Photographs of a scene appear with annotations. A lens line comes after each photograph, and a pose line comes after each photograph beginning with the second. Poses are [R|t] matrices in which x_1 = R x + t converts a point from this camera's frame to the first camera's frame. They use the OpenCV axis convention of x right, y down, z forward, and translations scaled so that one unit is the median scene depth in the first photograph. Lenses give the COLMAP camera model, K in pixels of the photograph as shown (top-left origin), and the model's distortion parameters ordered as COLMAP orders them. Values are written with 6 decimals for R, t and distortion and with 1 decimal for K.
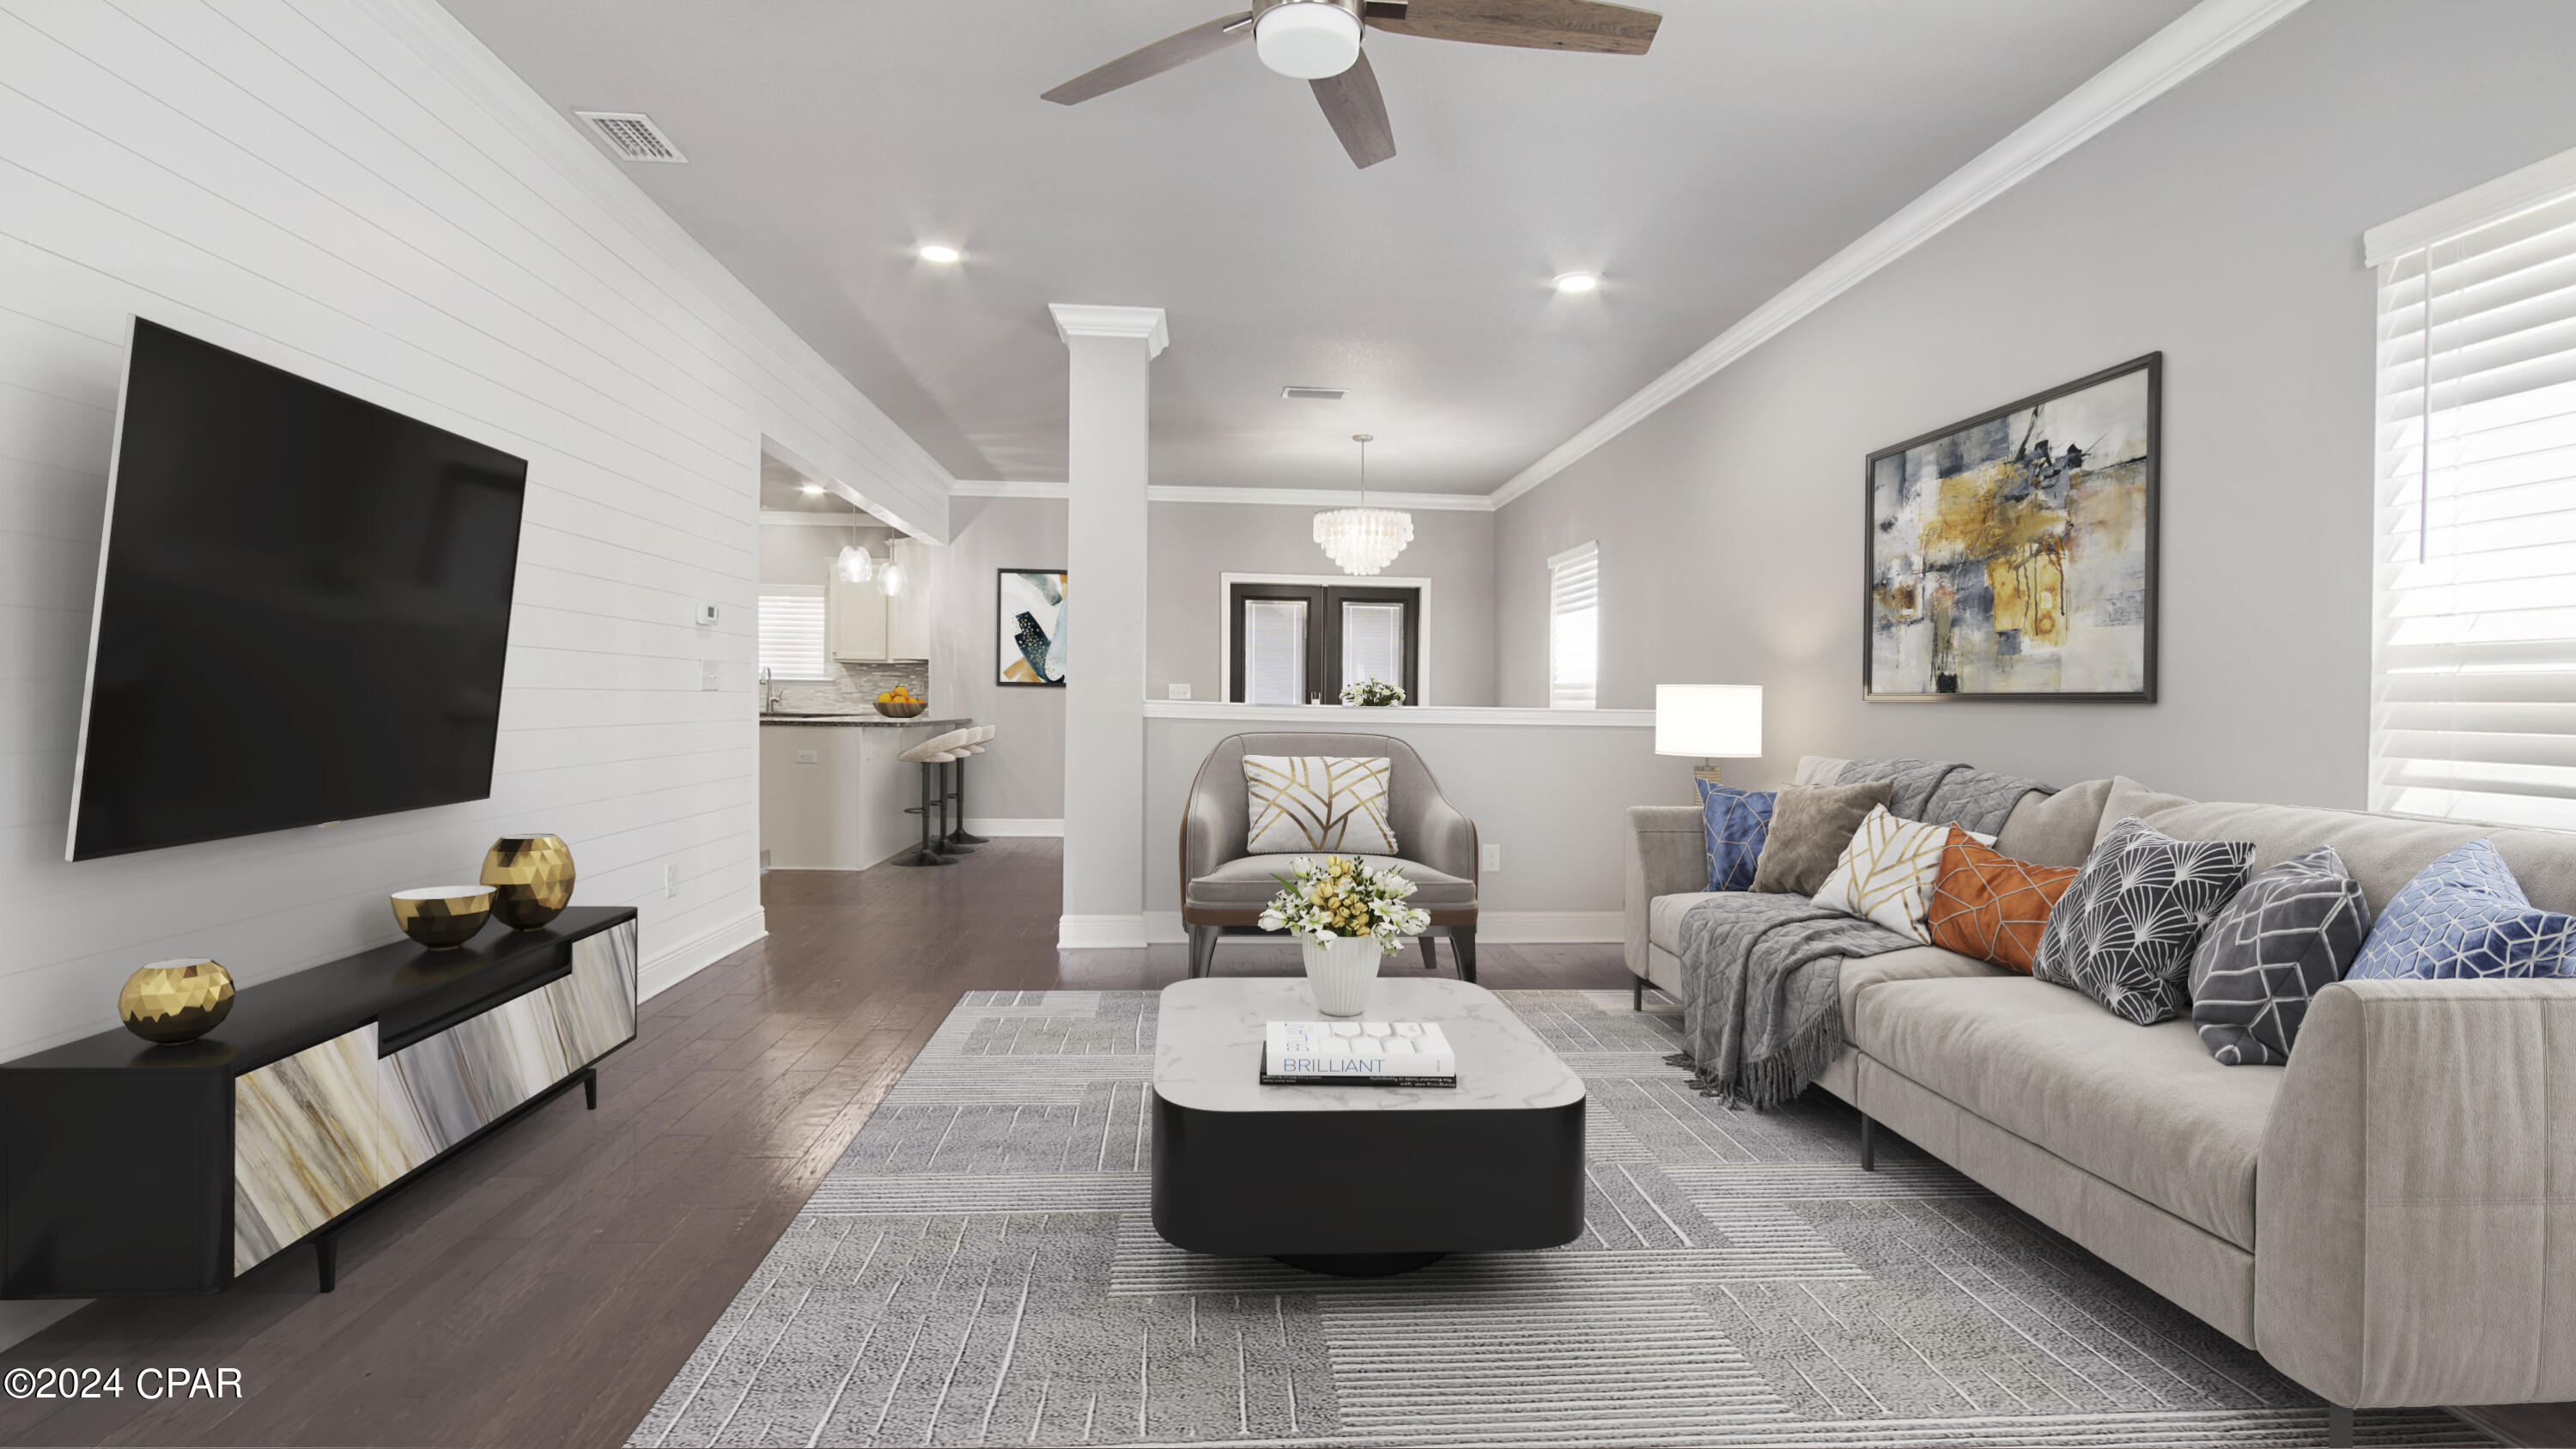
lens RADIAL K [[1163.7, 0, 1280.0], [0, 1163.7, 707.7], [0, 0, 1]] dist [0.000185, 0.000067]
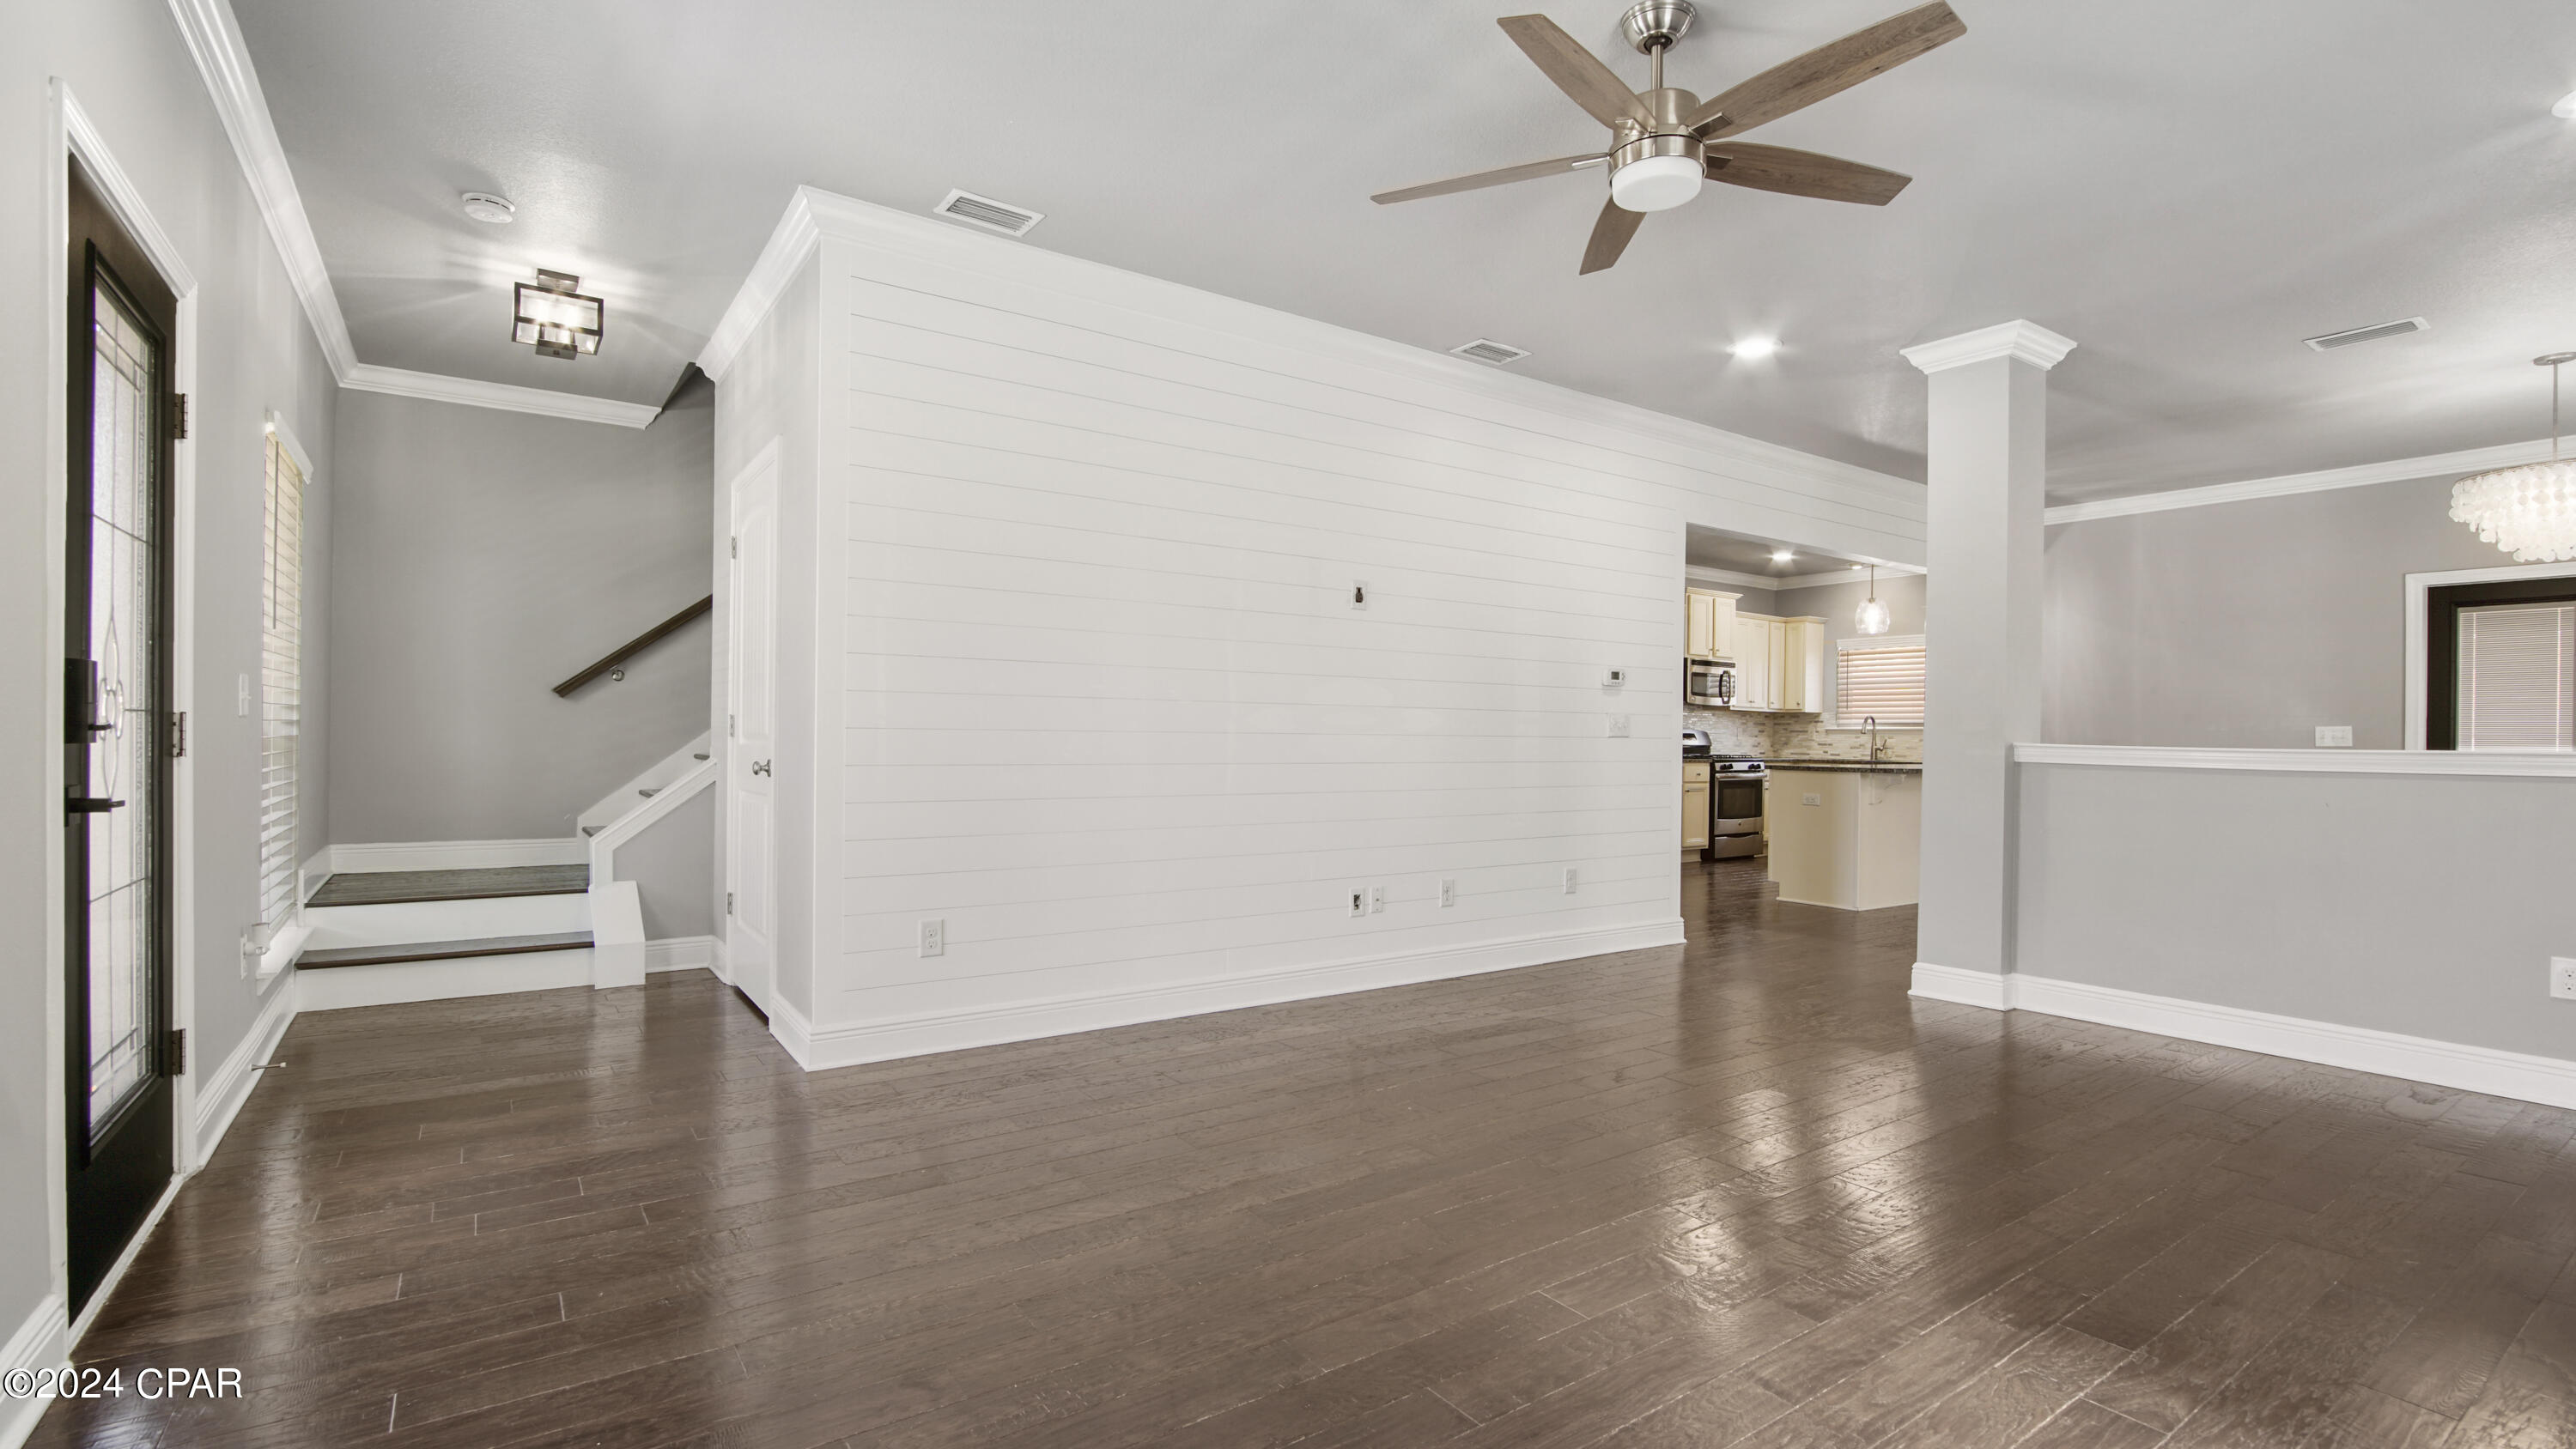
lens RADIAL K [[1163.4, 0, 1287.4], [0, 1163.4, 739.4], [0, 0, 1]] dist [0.000185, 0.000067]
pose [[0.513495, -0.007566, -0.858059, 0.312415], [-0.008548, 0.999866, -0.013932, 0.006445], [0.858050, 0.014489, 0.513362, 0.027043]]
